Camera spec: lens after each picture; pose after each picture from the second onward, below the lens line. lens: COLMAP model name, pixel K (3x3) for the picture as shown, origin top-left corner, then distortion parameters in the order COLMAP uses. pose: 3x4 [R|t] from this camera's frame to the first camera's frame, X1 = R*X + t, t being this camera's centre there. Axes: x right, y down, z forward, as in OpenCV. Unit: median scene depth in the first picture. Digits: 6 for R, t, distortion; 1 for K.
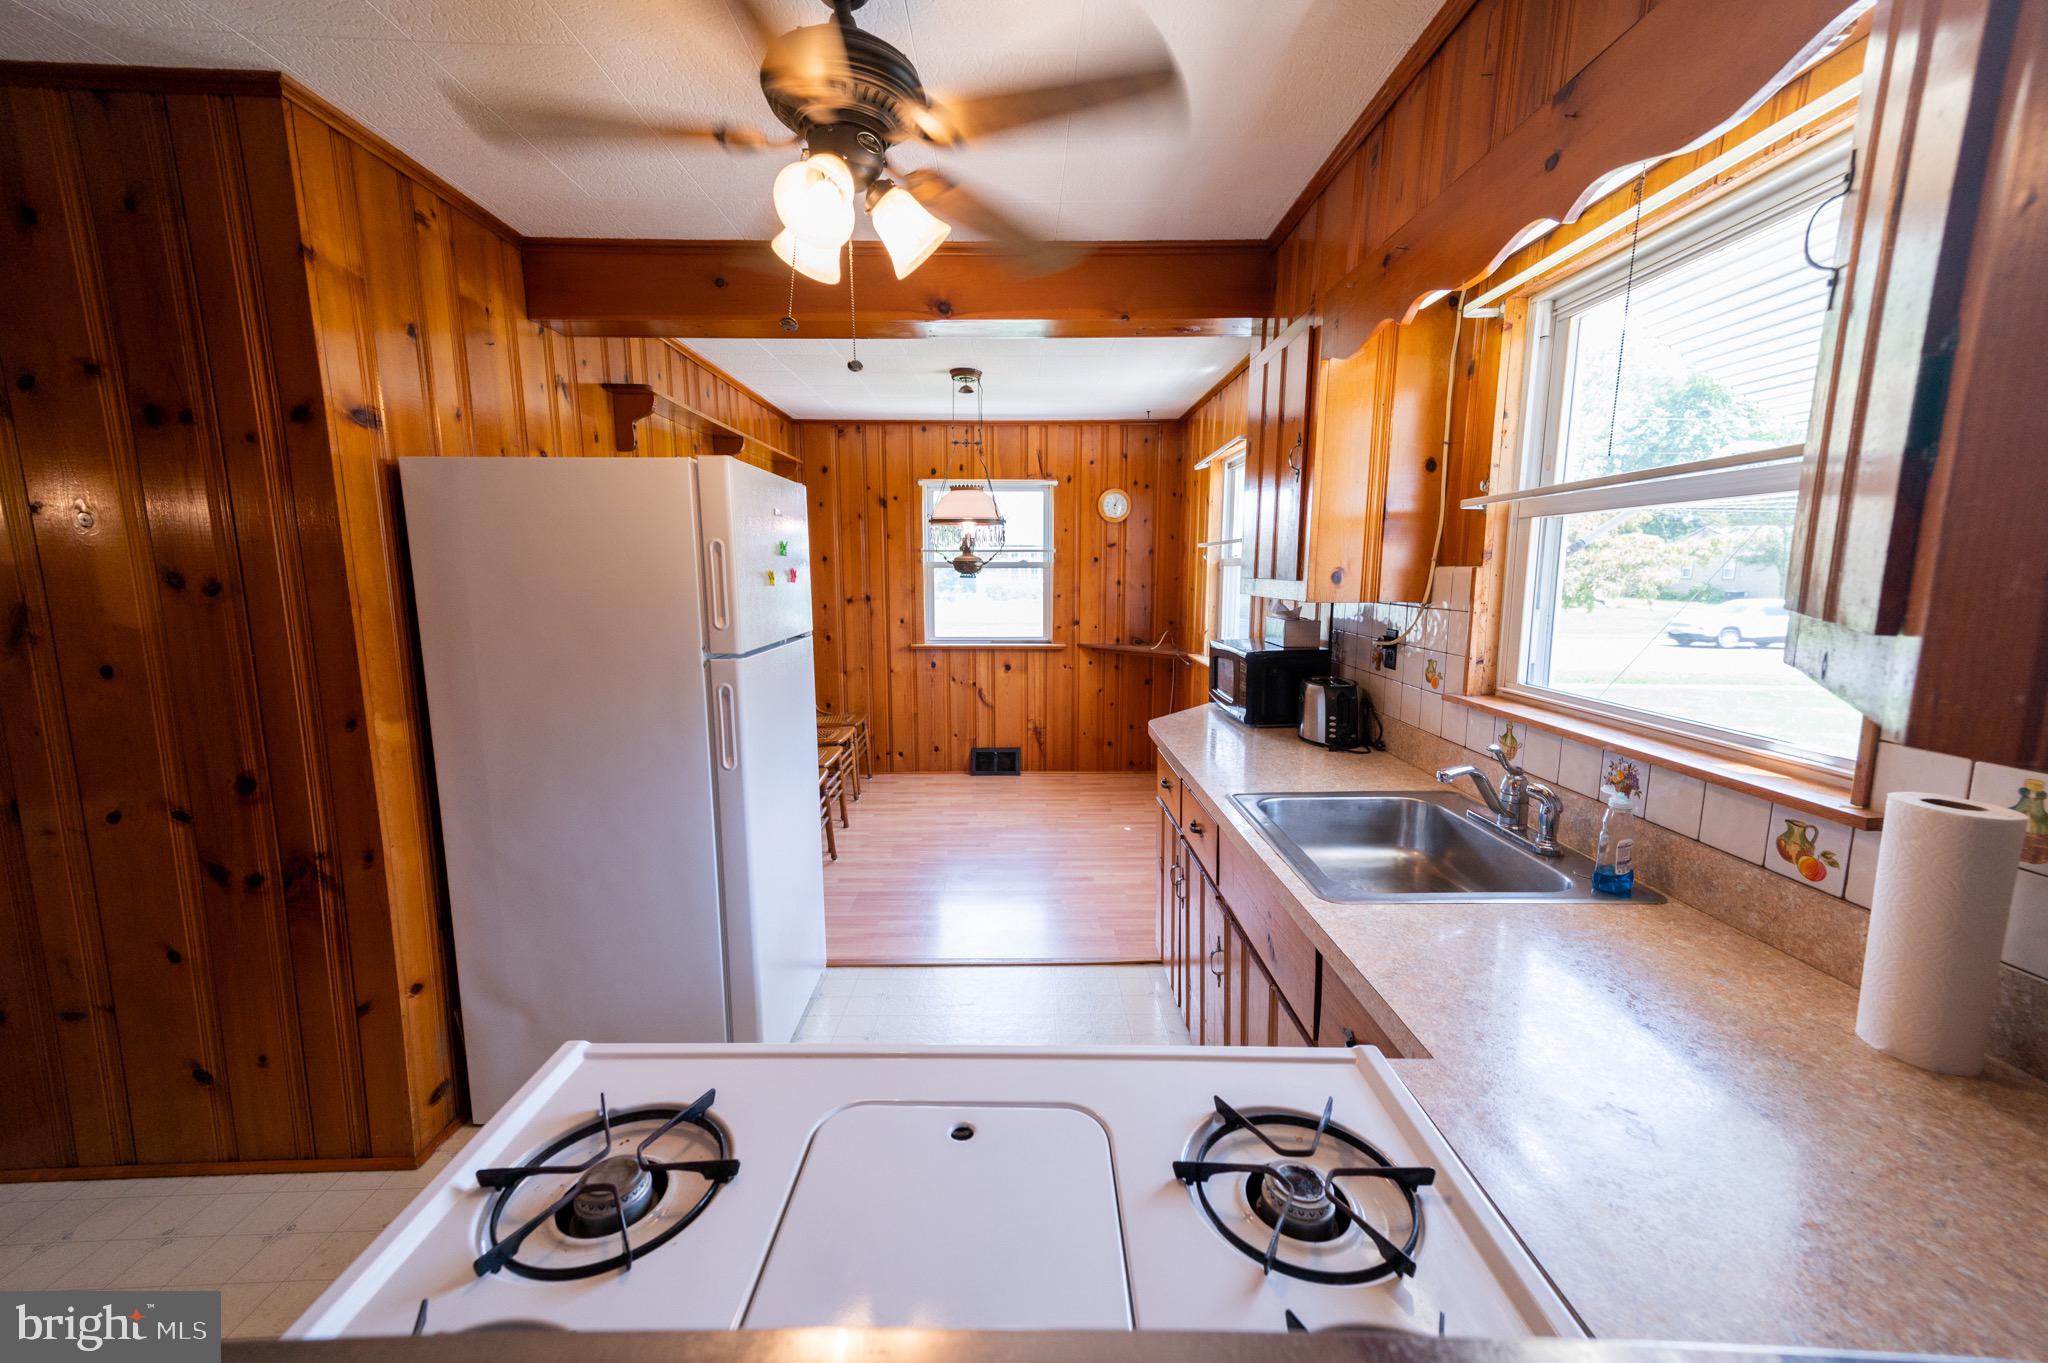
lens RADIAL K [[795.0, 0, 1022.9], [0, 795.0, 681.1], [0, 0, 1]] dist [0.030727, -0.000257]
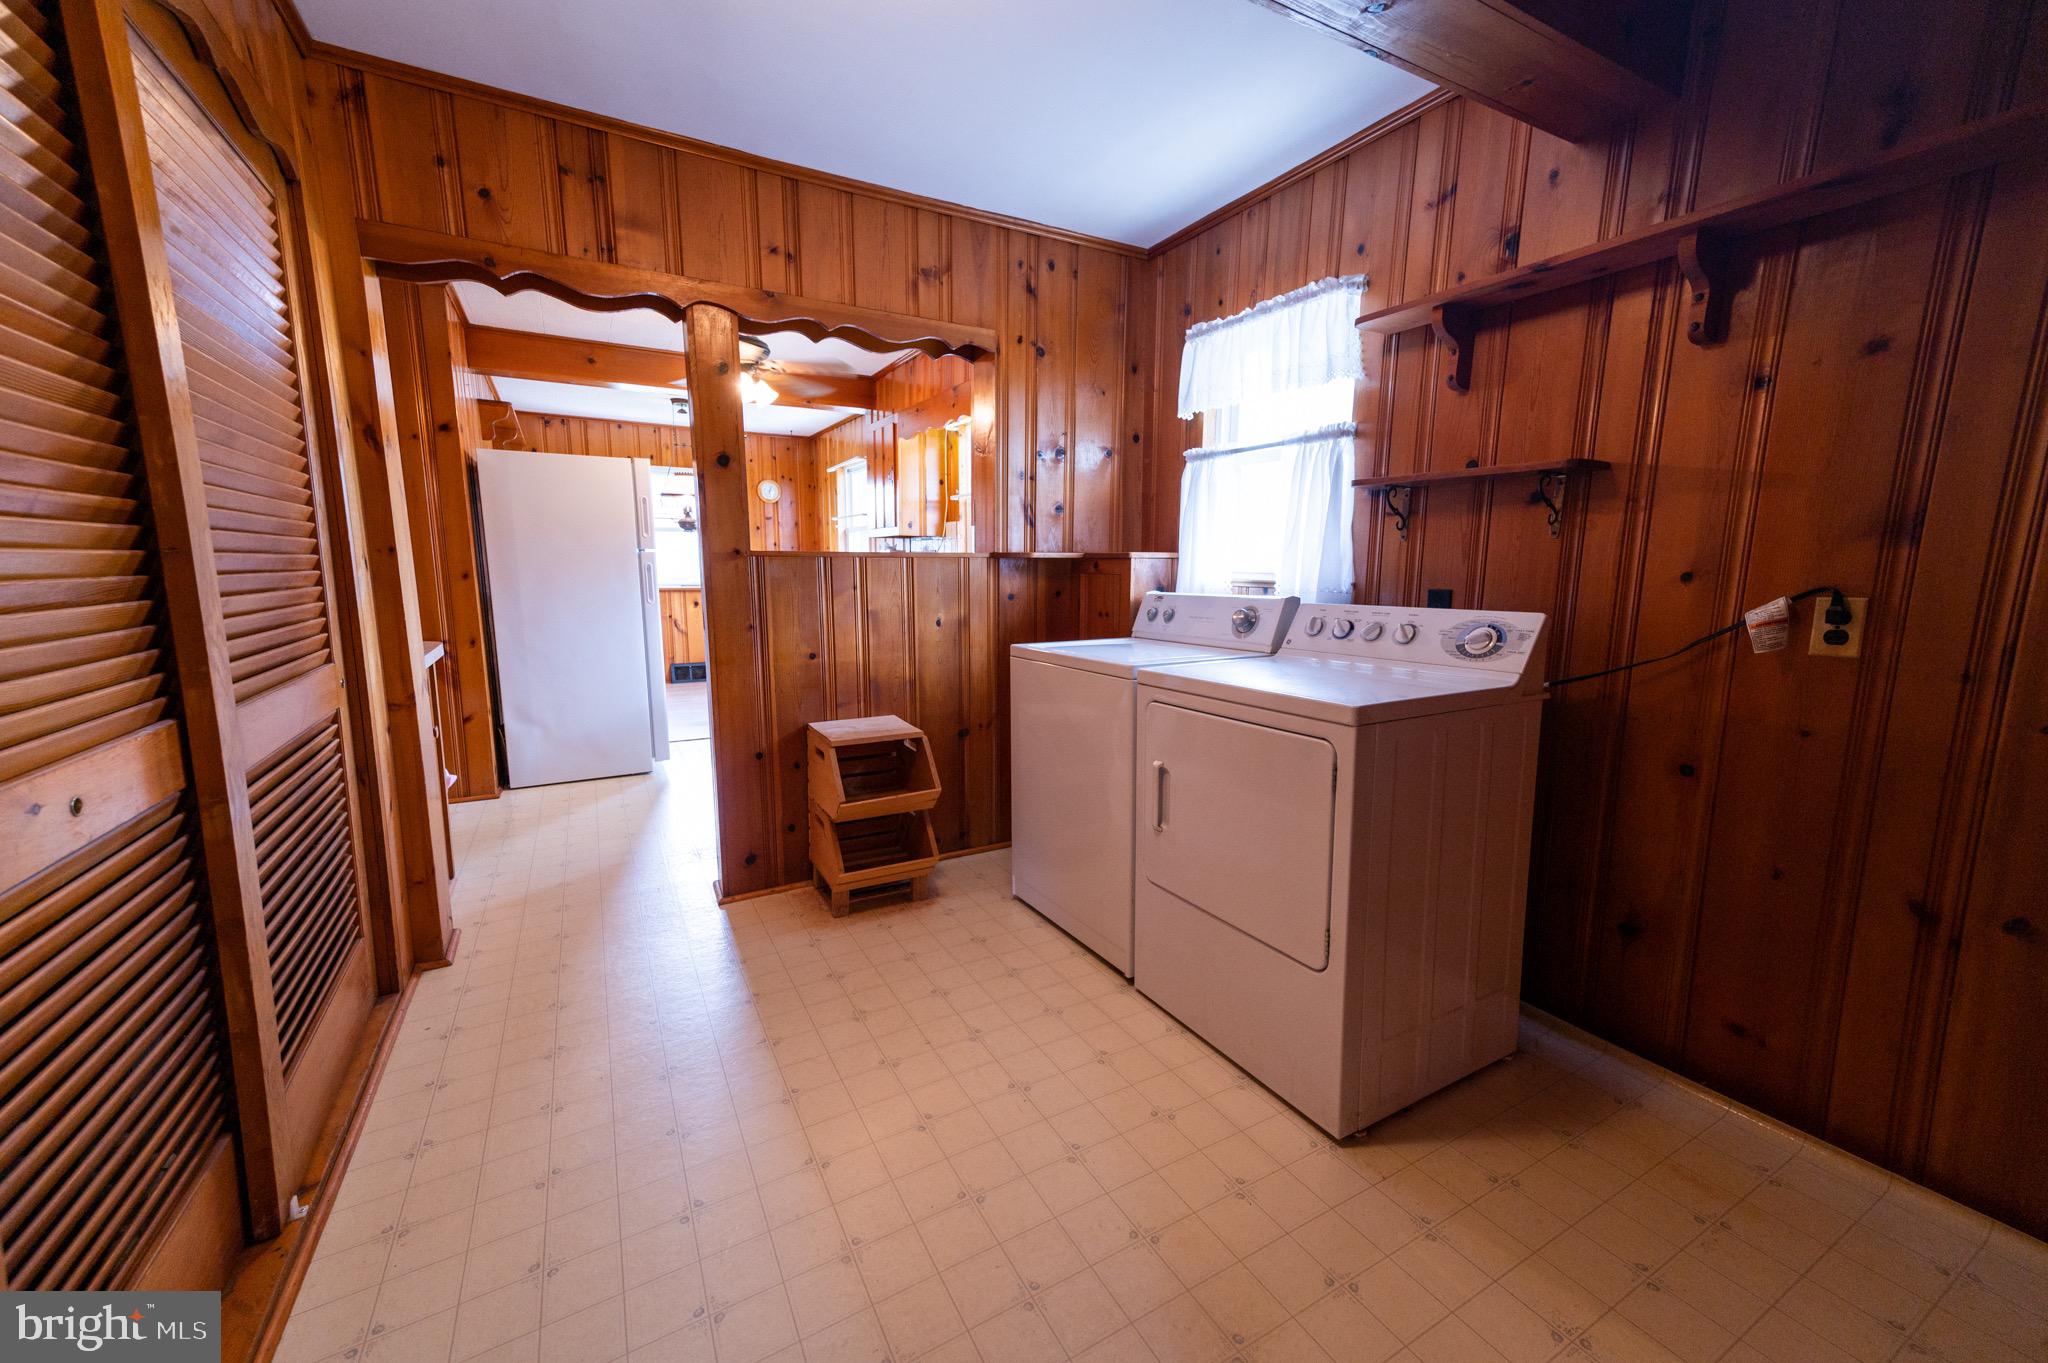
lens RADIAL K [[795.0, 0, 1019.5], [0, 795.0, 680.9], [0, 0, 1]] dist [0.030727, -0.000257]
pose [[0.880299, -0.060693, 0.470521, -0.337052], [0.056965, 0.998130, 0.022173, 0.213645], [-0.470987, 0.007284, 0.882110, -0.901376]]
